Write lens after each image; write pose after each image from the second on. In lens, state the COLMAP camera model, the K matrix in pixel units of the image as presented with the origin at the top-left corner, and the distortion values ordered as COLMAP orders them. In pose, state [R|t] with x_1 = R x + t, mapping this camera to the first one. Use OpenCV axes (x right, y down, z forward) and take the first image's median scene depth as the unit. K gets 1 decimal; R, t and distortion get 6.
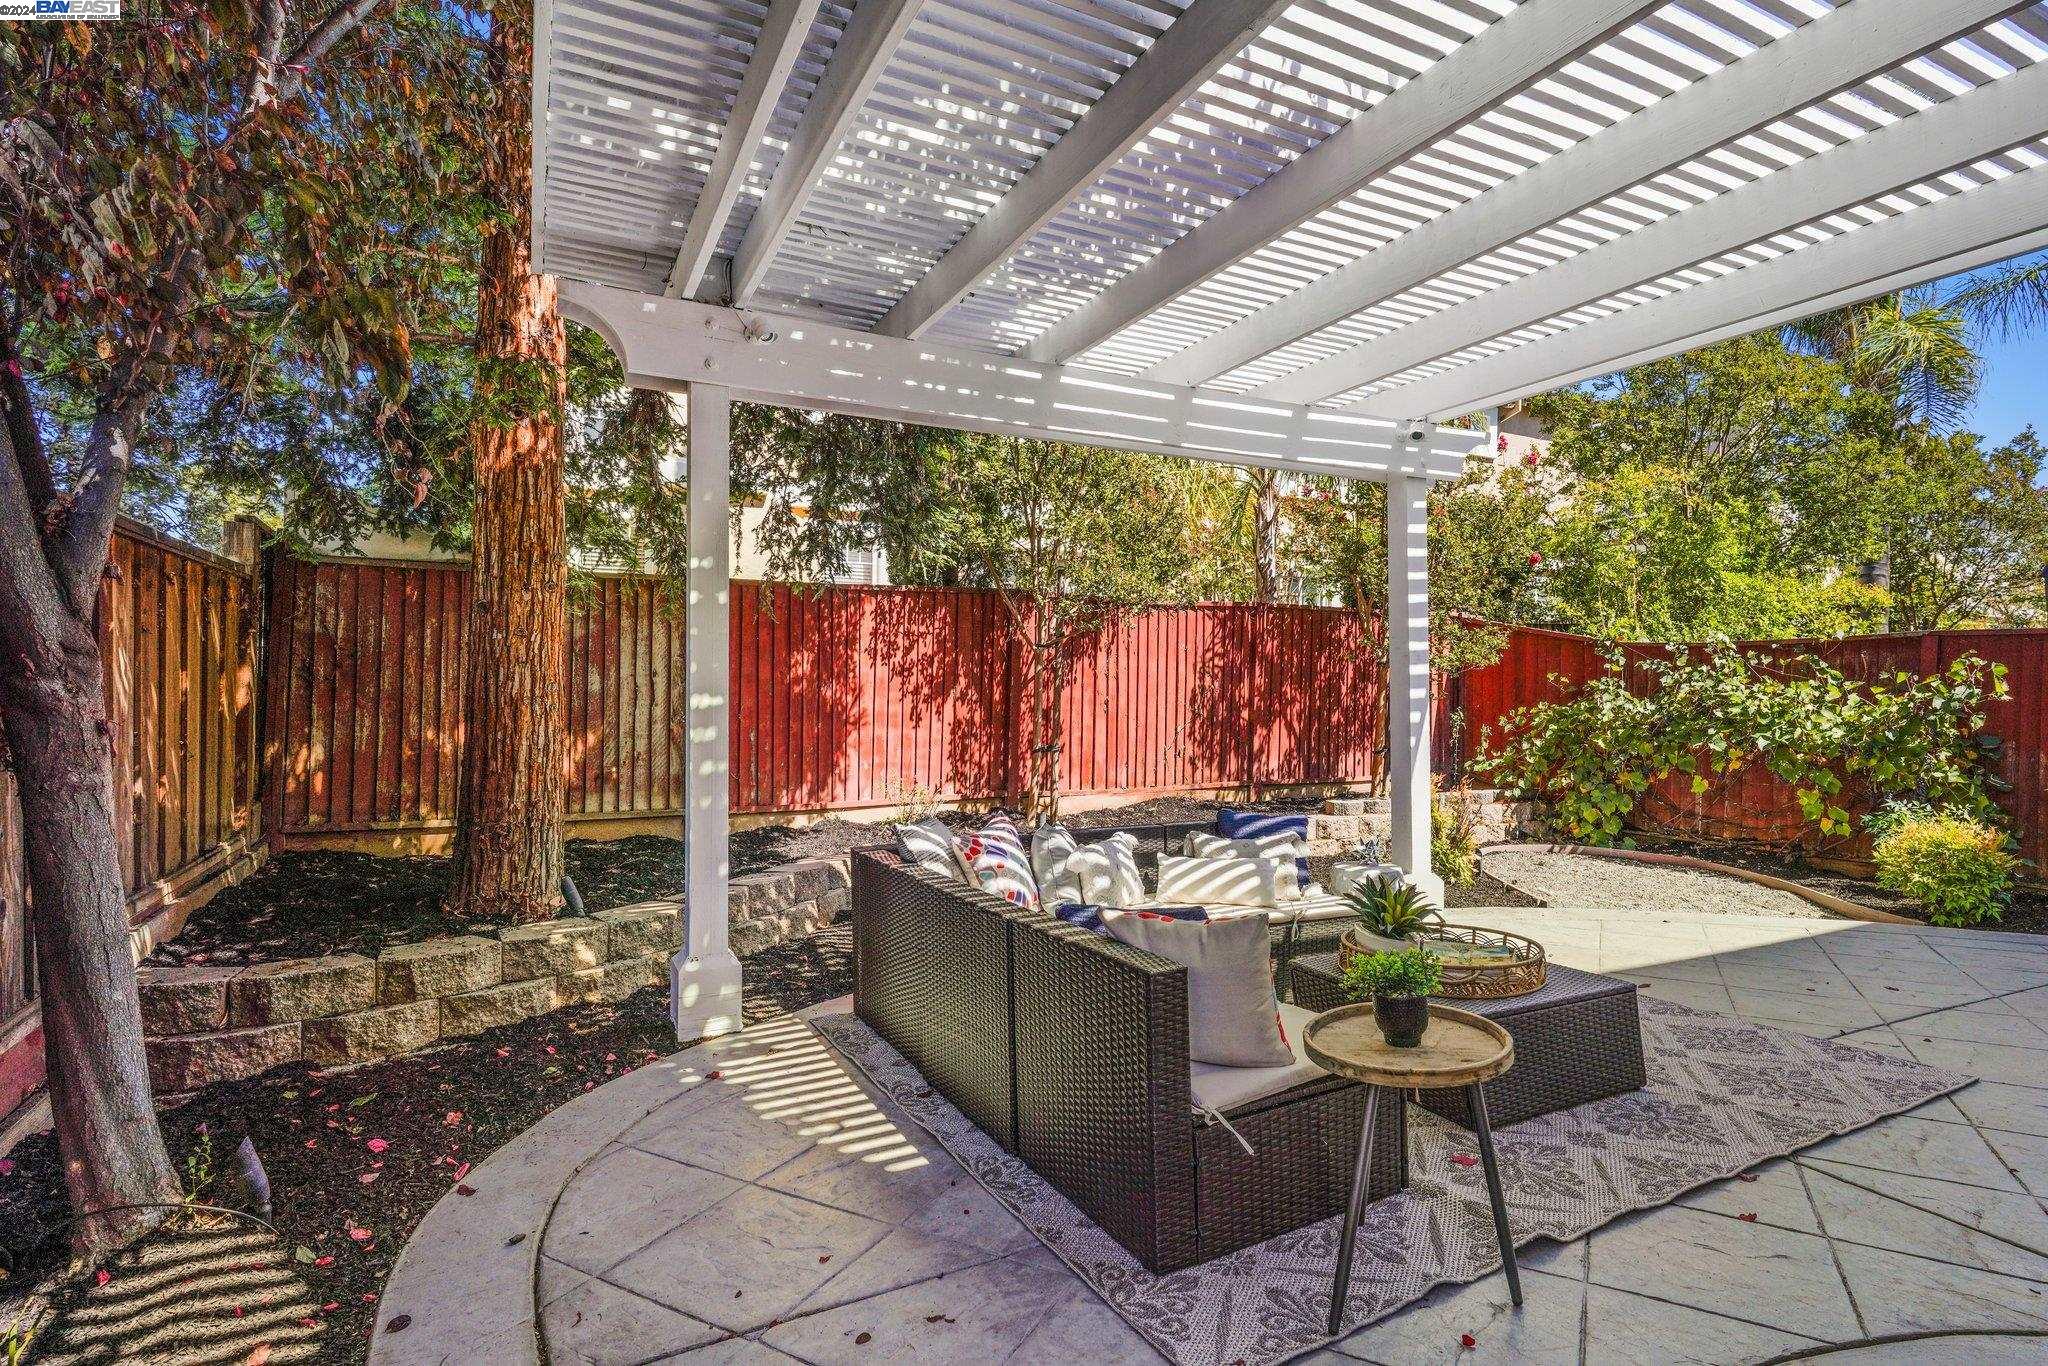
lens RADIAL K [[985.5, 0, 1016.7], [0, 985.5, 687.6], [0, 0, 1]] dist [0.005793, -0.002988]
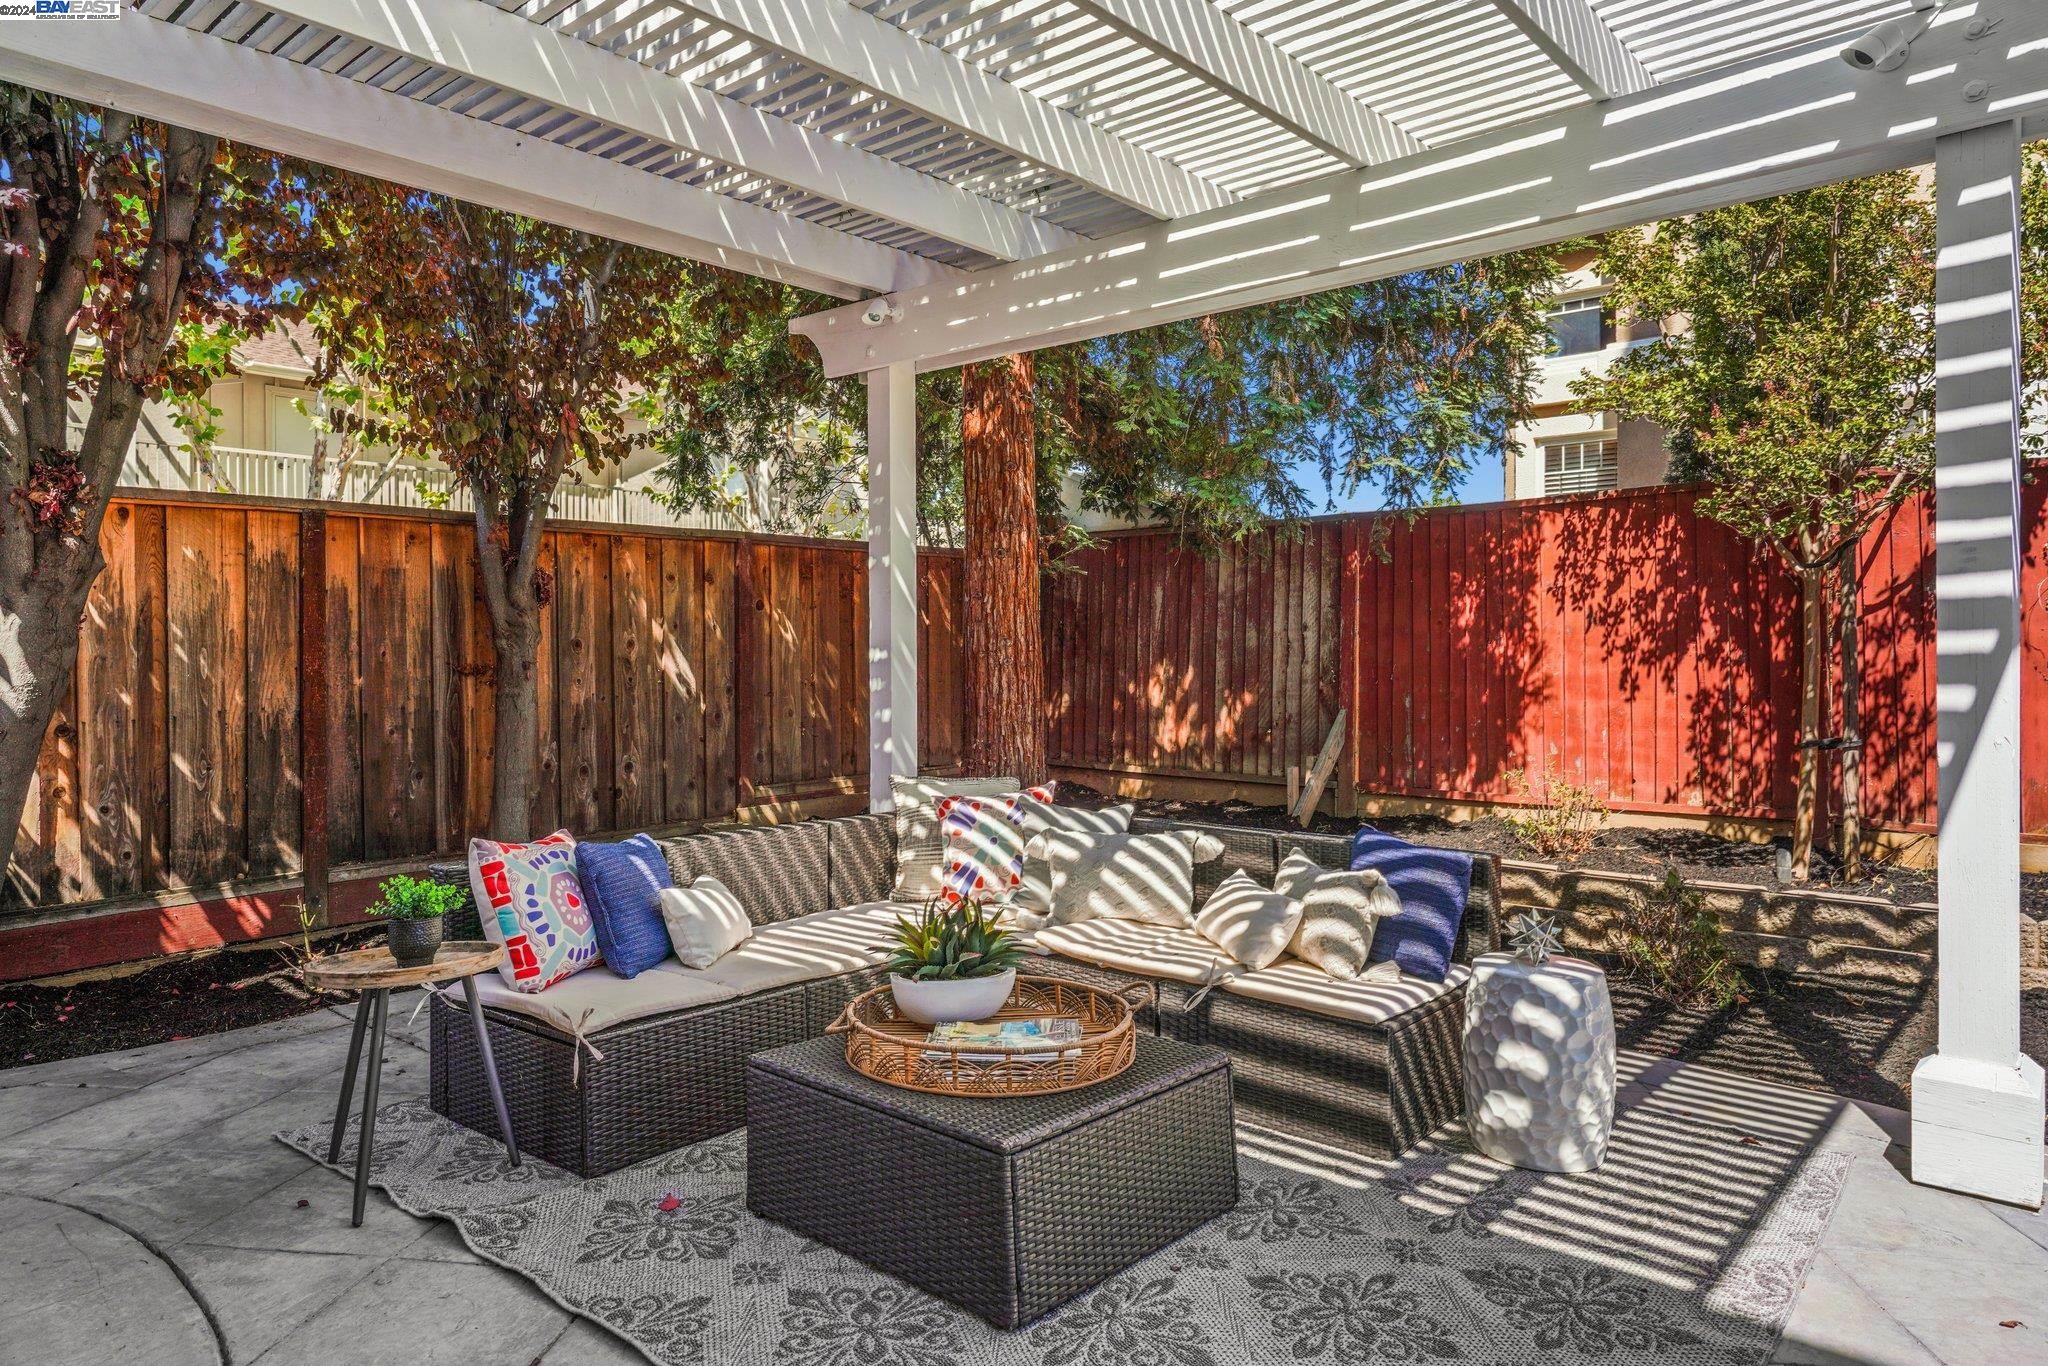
lens RADIAL K [[1223.5, 0, 1029.5], [0, 1223.5, 674.4], [0, 0, 1]] dist [-0.004029, 0.000272]
pose [[0.409807, 0.014930, -0.912050, 0.480228], [0.003675, 0.999831, 0.018018, 0.006202], [0.912165, -0.010736, 0.409682, 0.275500]]
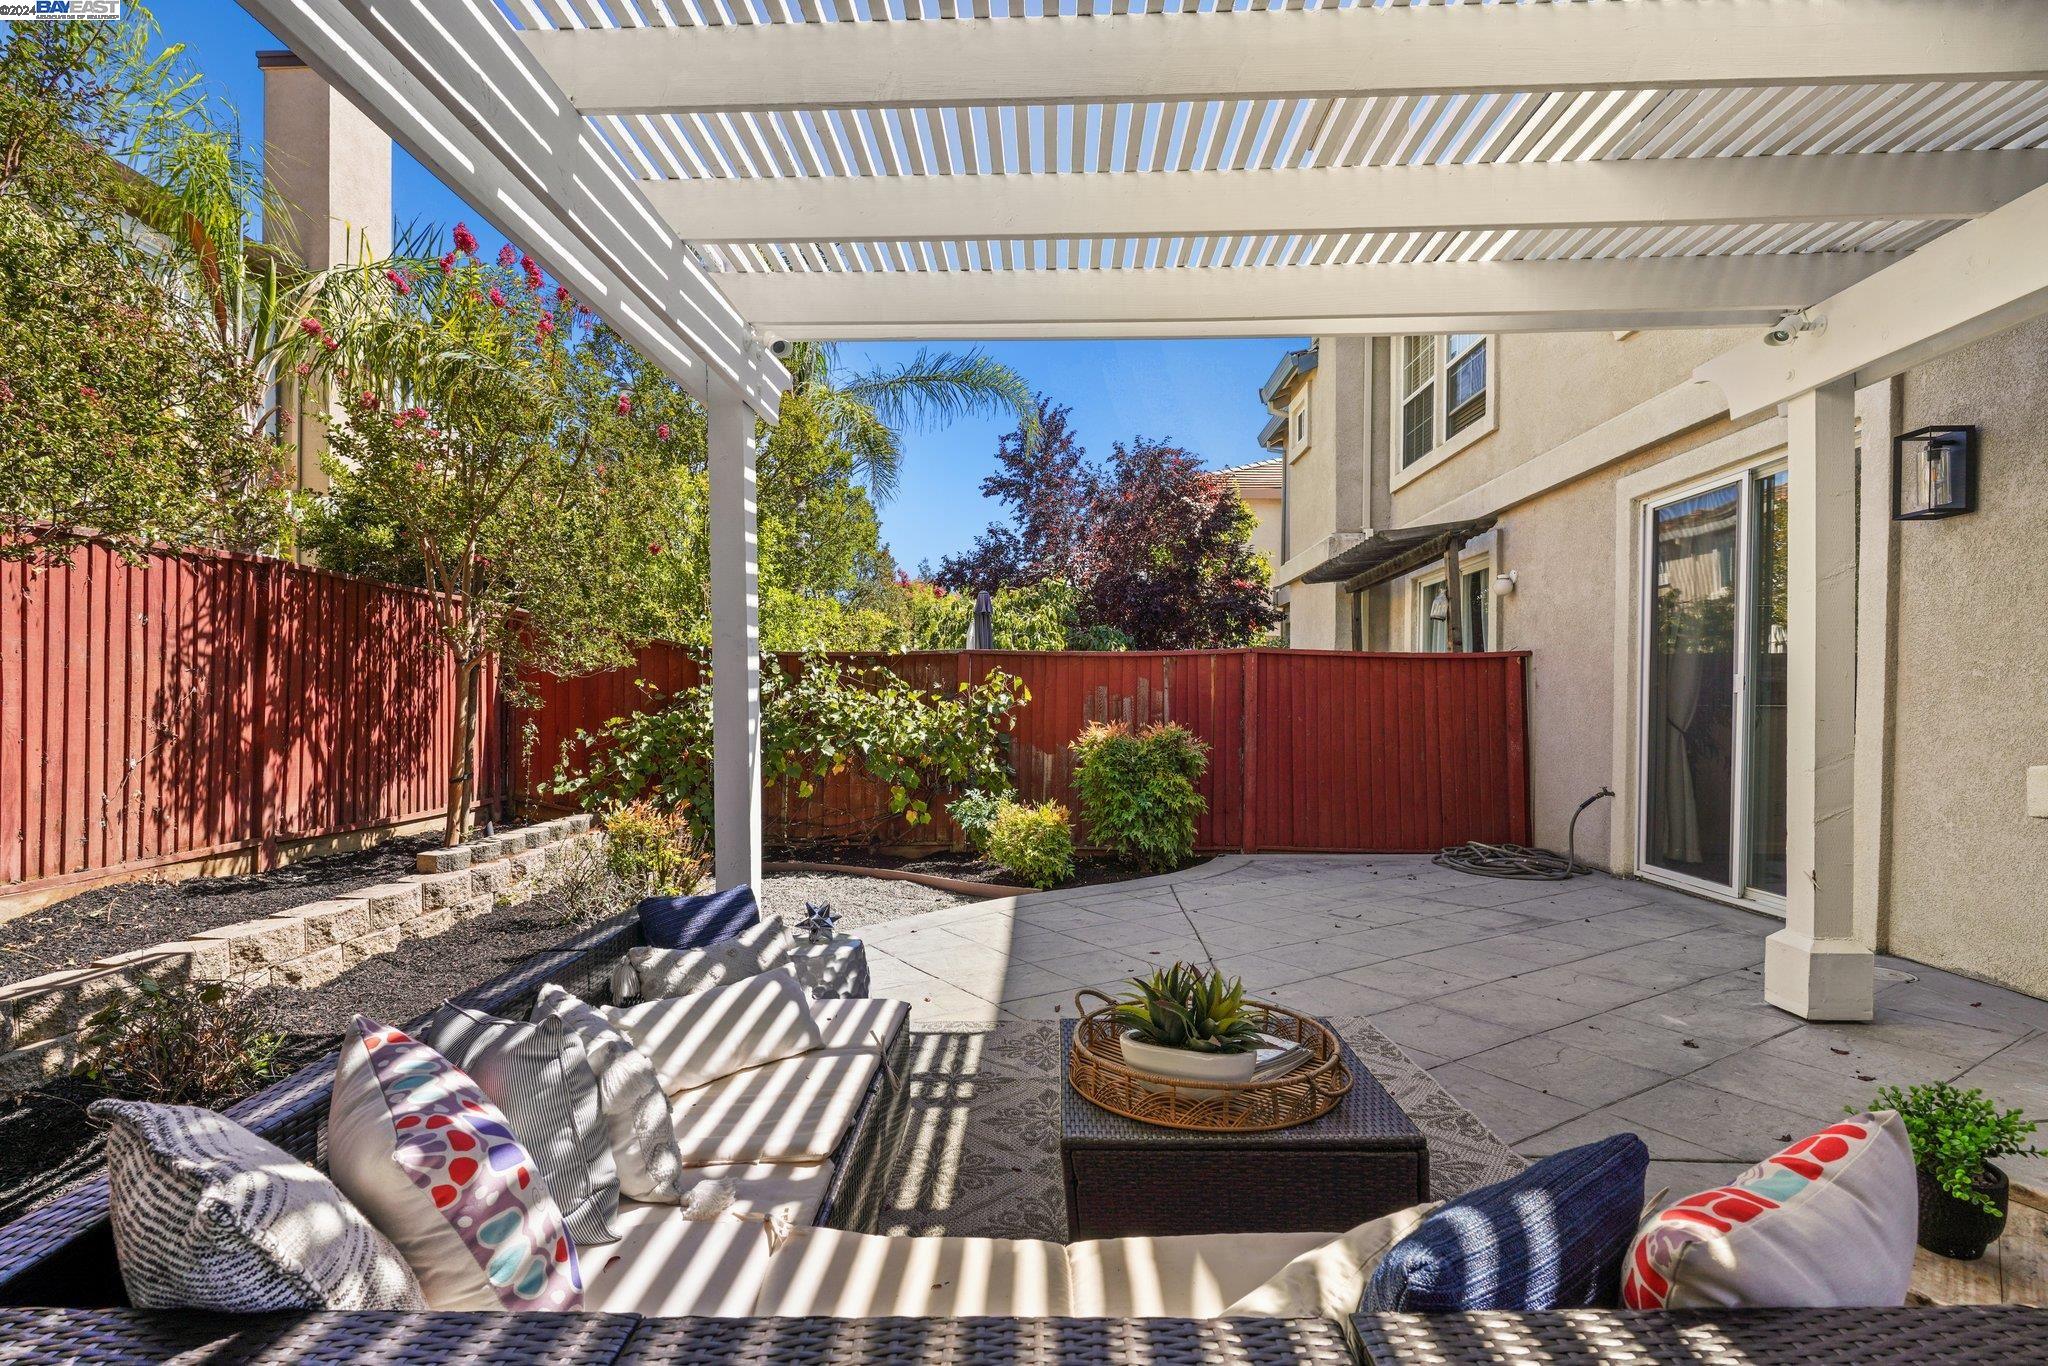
lens RADIAL K [[985.5, 0, 1019.2], [0, 985.5, 689.4], [0, 0, 1]] dist [0.005793, -0.002988]
pose [[0.470589, 0.013989, 0.882242, -0.106977], [-0.003028, 0.999894, -0.014239, 0.007549], [-0.882347, 0.004029, 0.470581, 0.310238]]
